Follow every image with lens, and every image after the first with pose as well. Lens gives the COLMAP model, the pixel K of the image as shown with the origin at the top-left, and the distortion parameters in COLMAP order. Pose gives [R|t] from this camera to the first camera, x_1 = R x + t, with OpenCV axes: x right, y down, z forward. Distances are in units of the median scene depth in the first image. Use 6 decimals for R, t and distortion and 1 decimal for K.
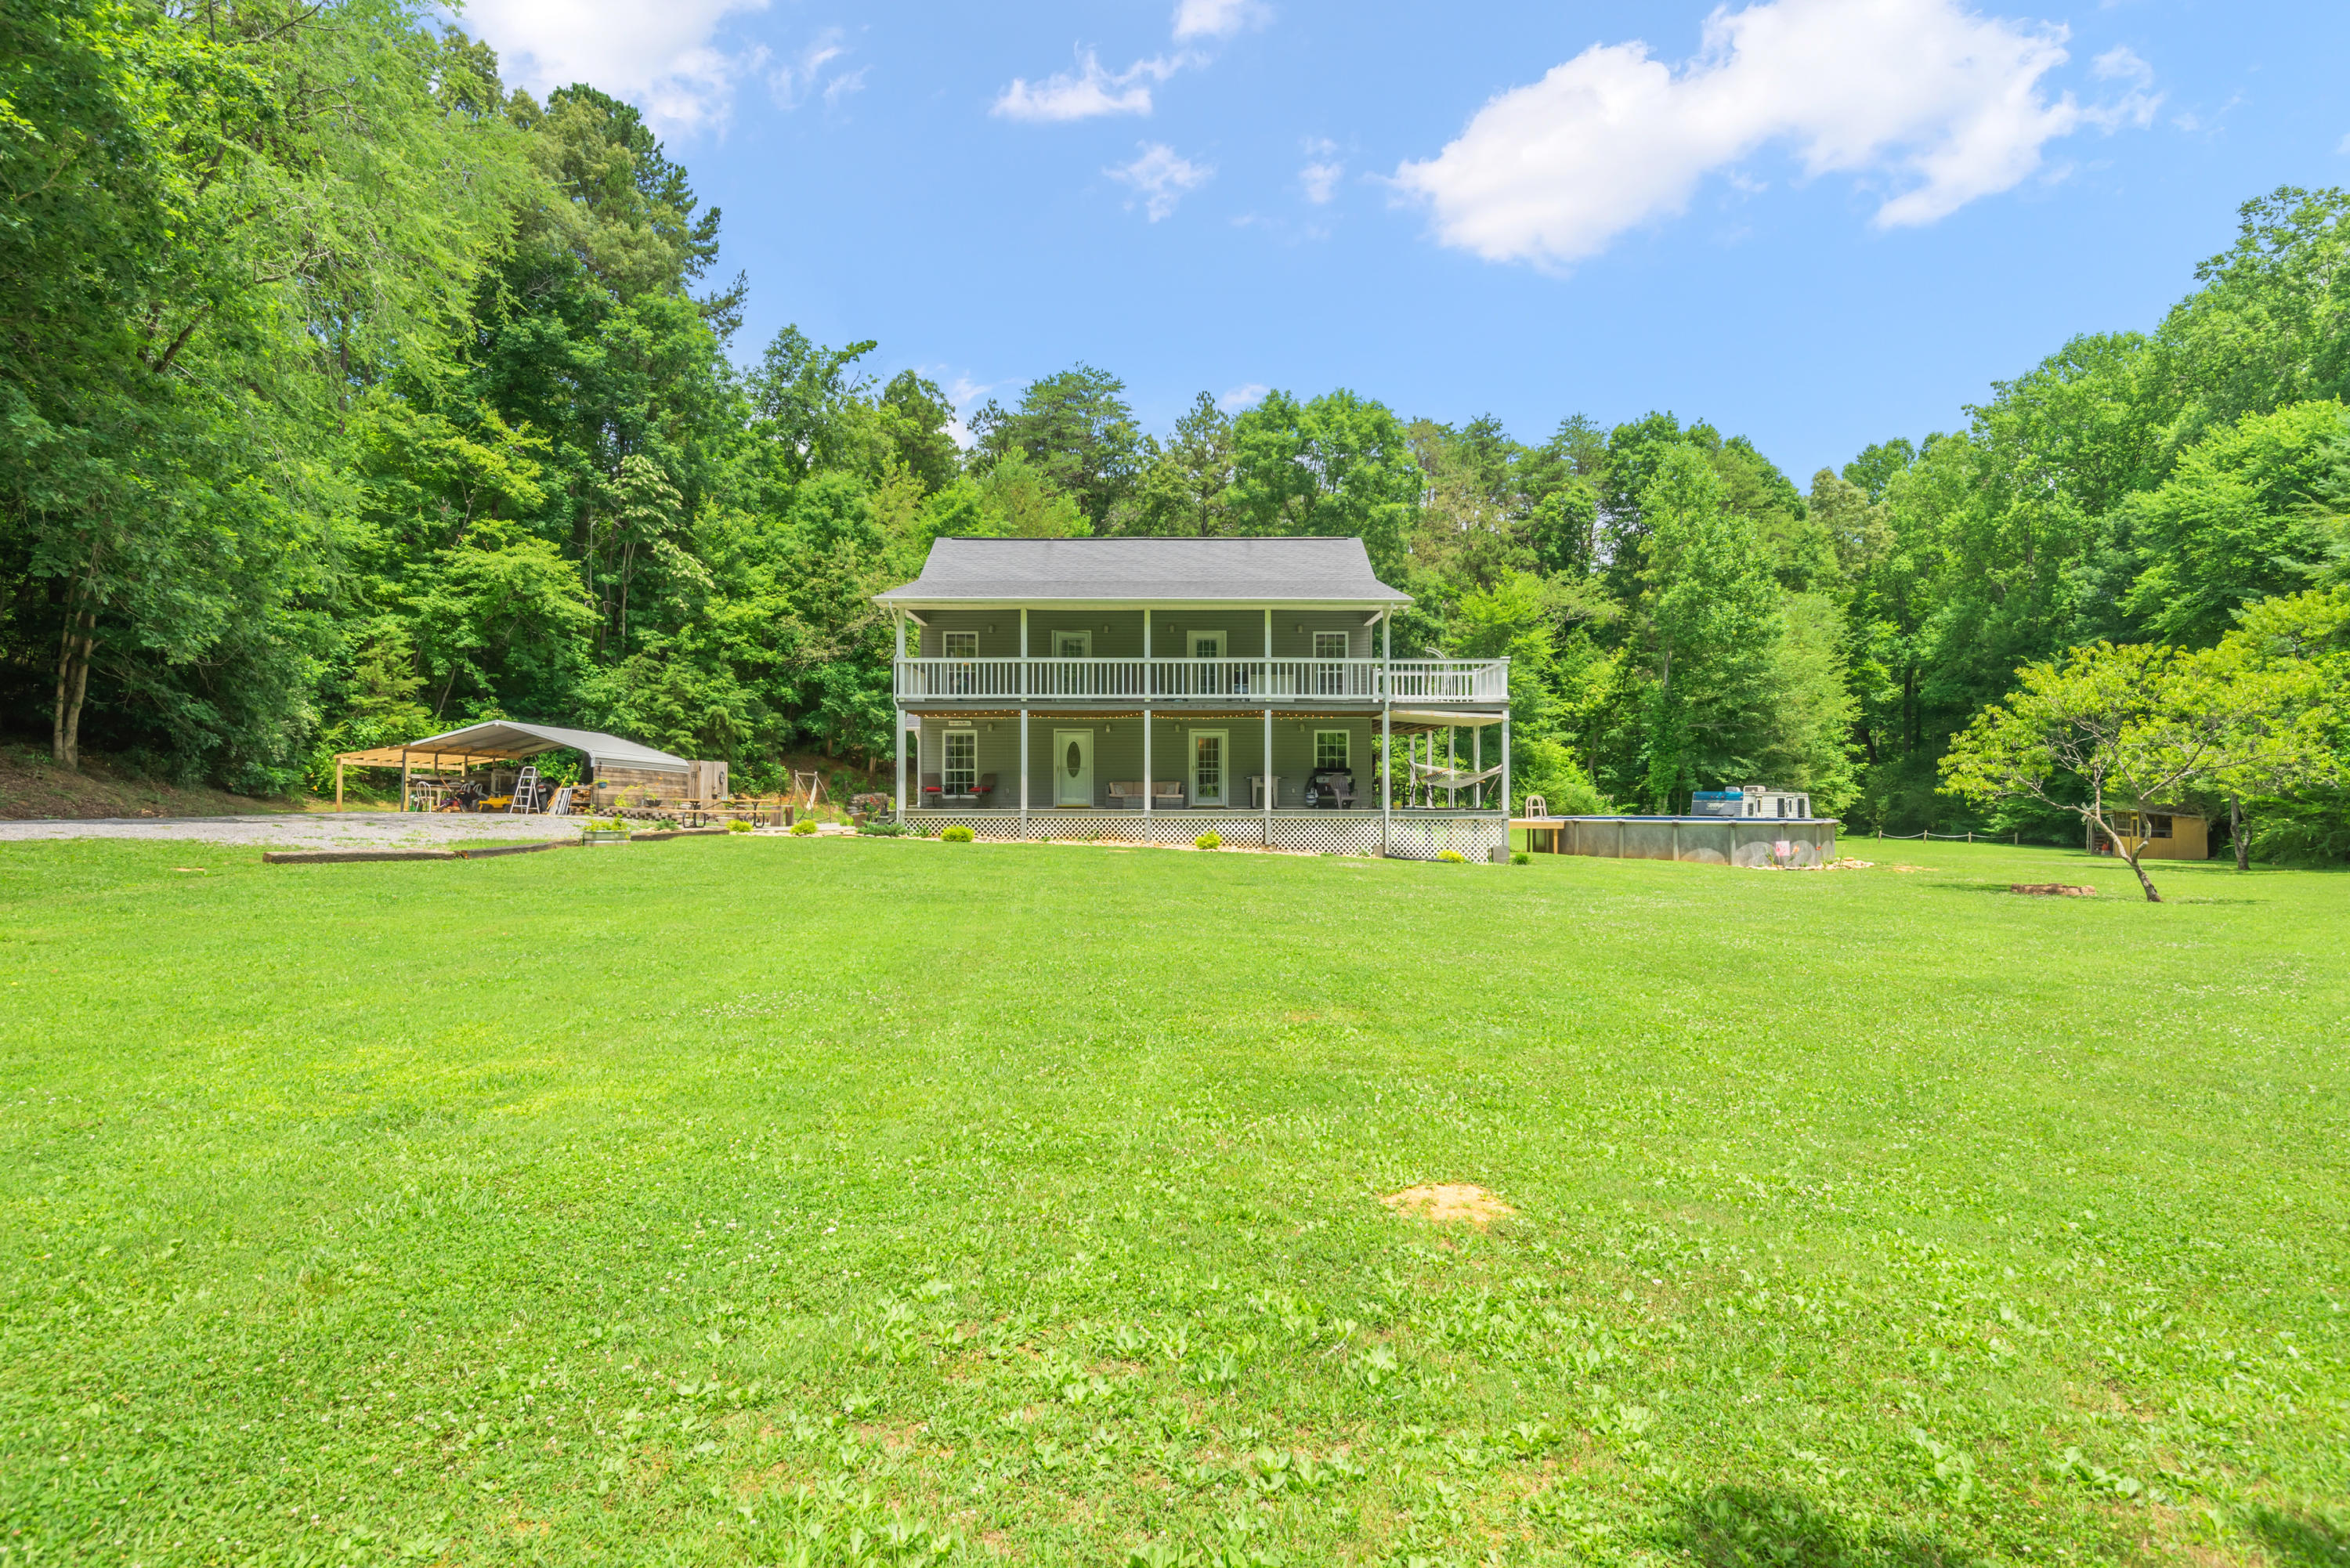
lens RADIAL K [[1233.8, 0, 1167.1], [0, 1233.8, 778.5], [0, 0, 1]] dist [0.006027, 0.000323]
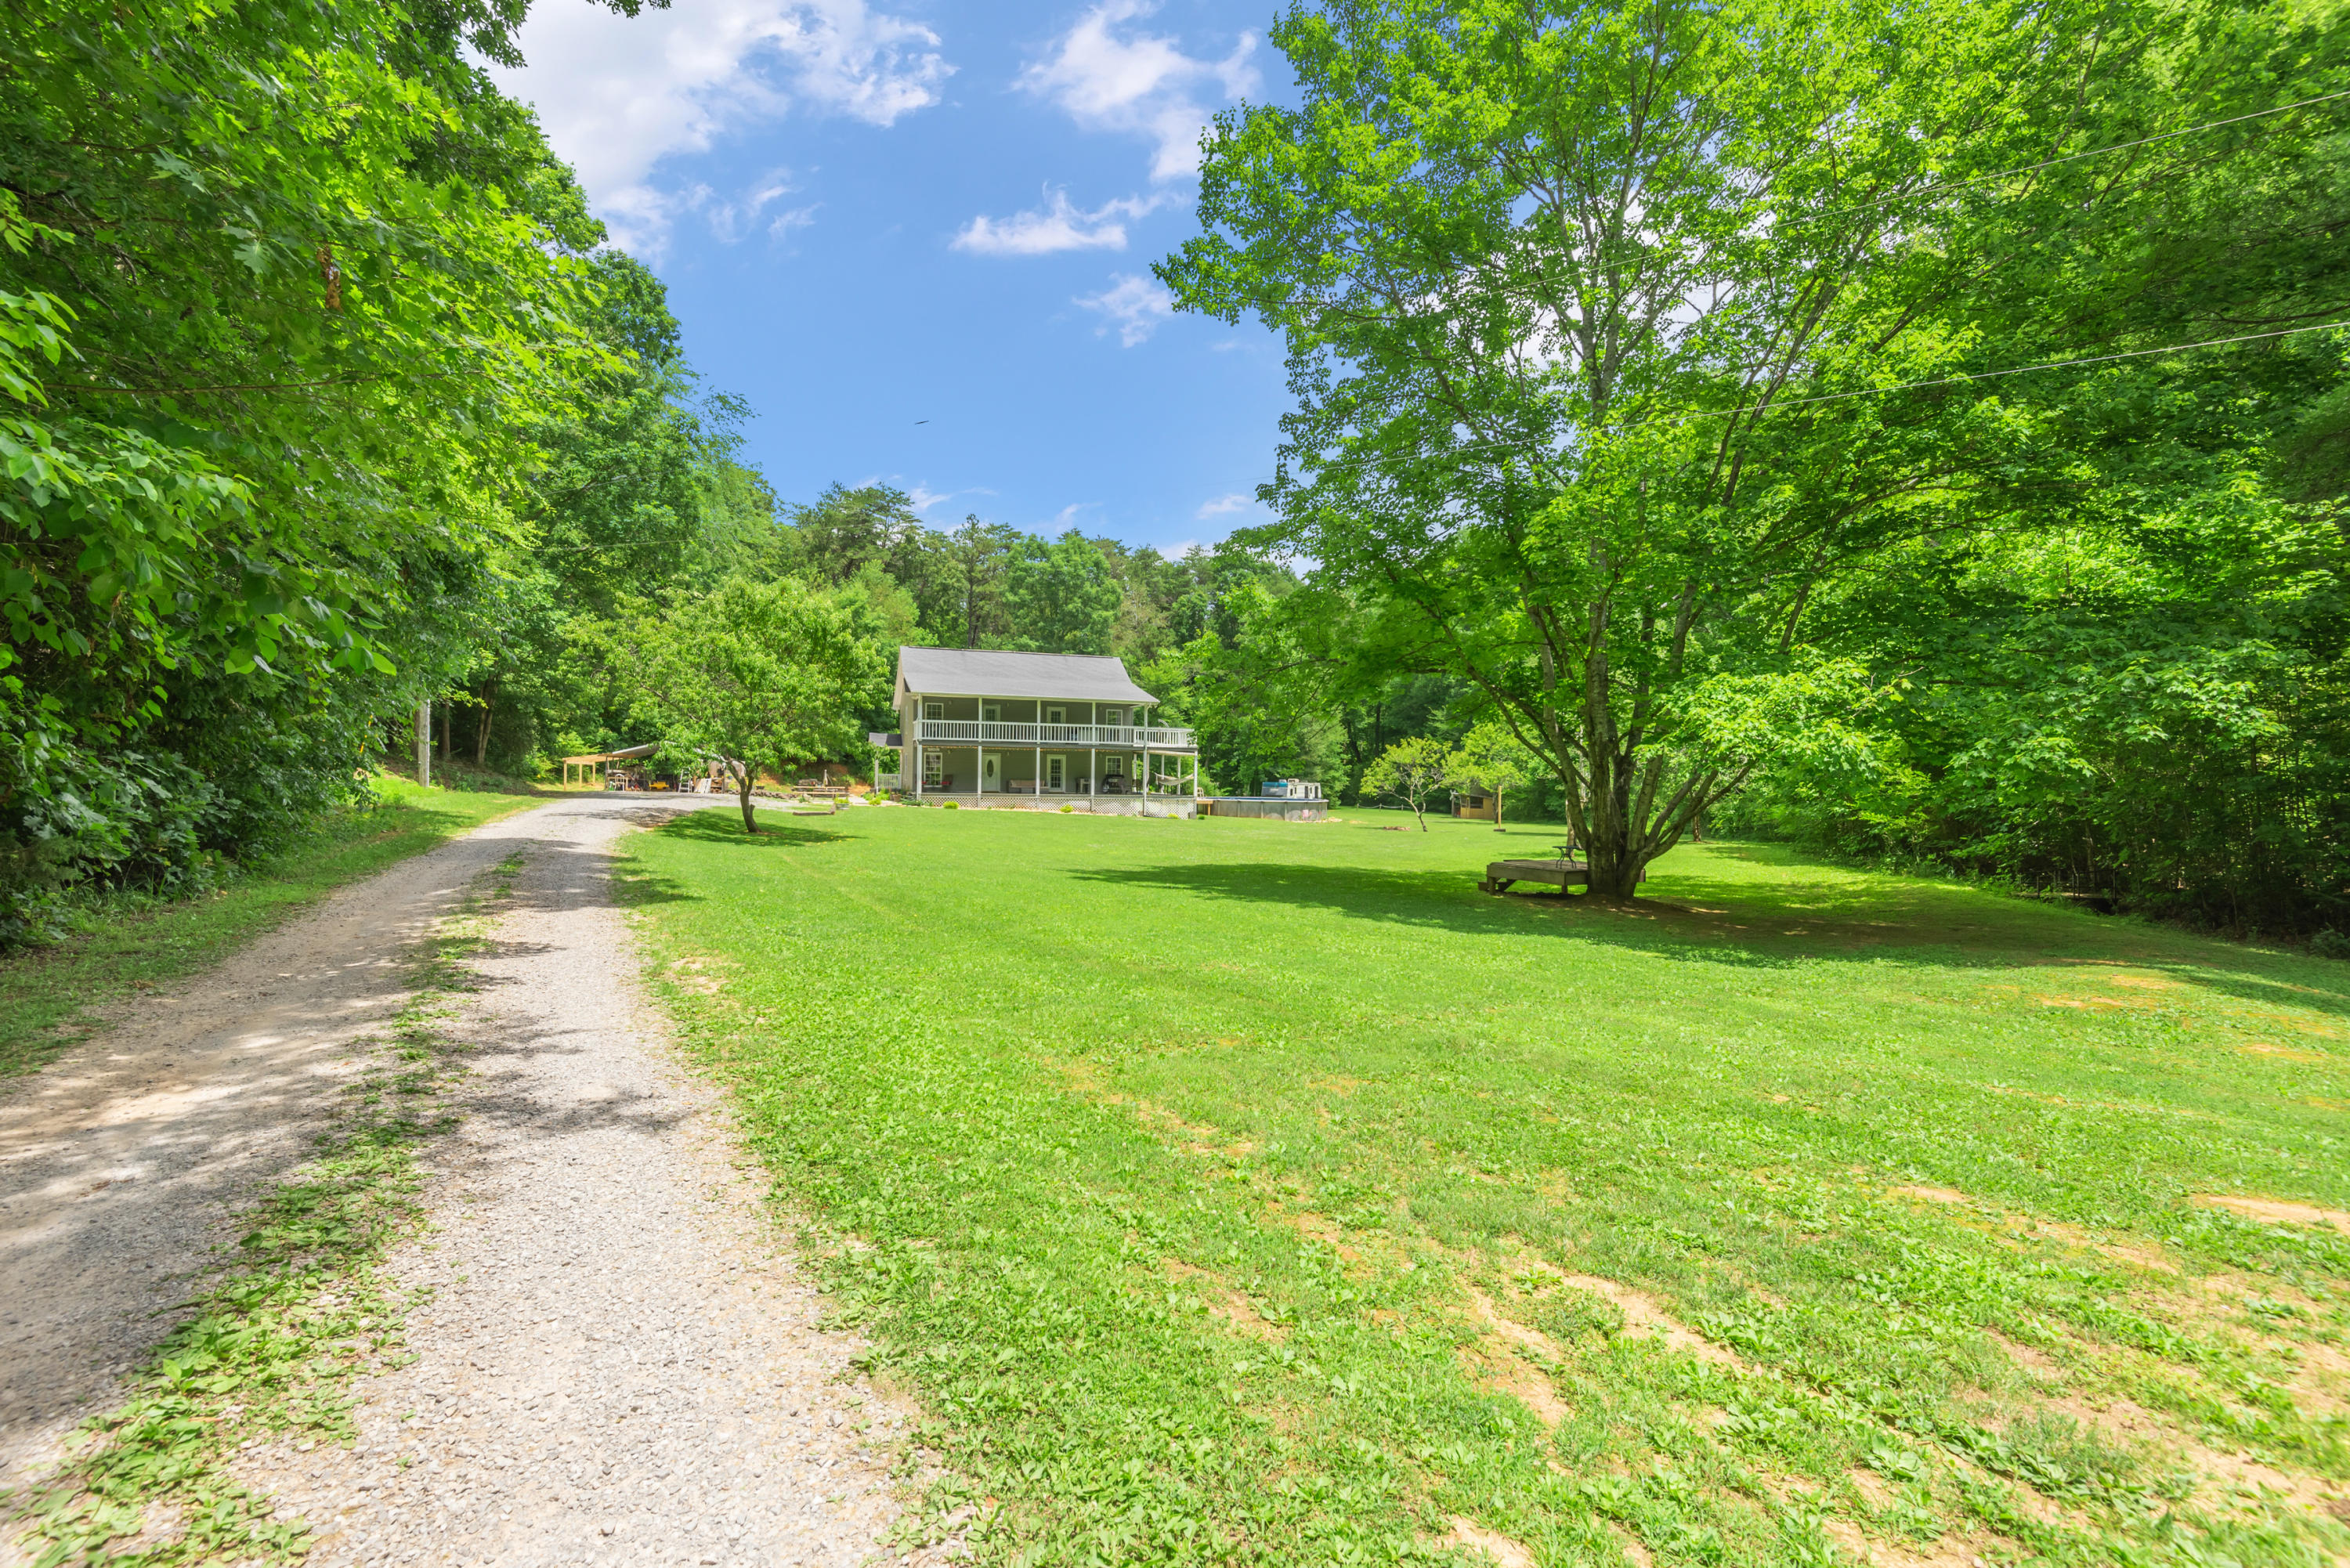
lens RADIAL K [[1069.8, 0, 1177.3], [0, 1069.8, 789.8], [0, 0, 1]] dist [-0.002125, -0.001273]
pose [[0.943104, 0.009113, 0.332372, -0.373221], [-0.019847, 0.999385, 0.028916, -0.037661], [-0.331904, -0.033867, 0.942705, -0.763470]]
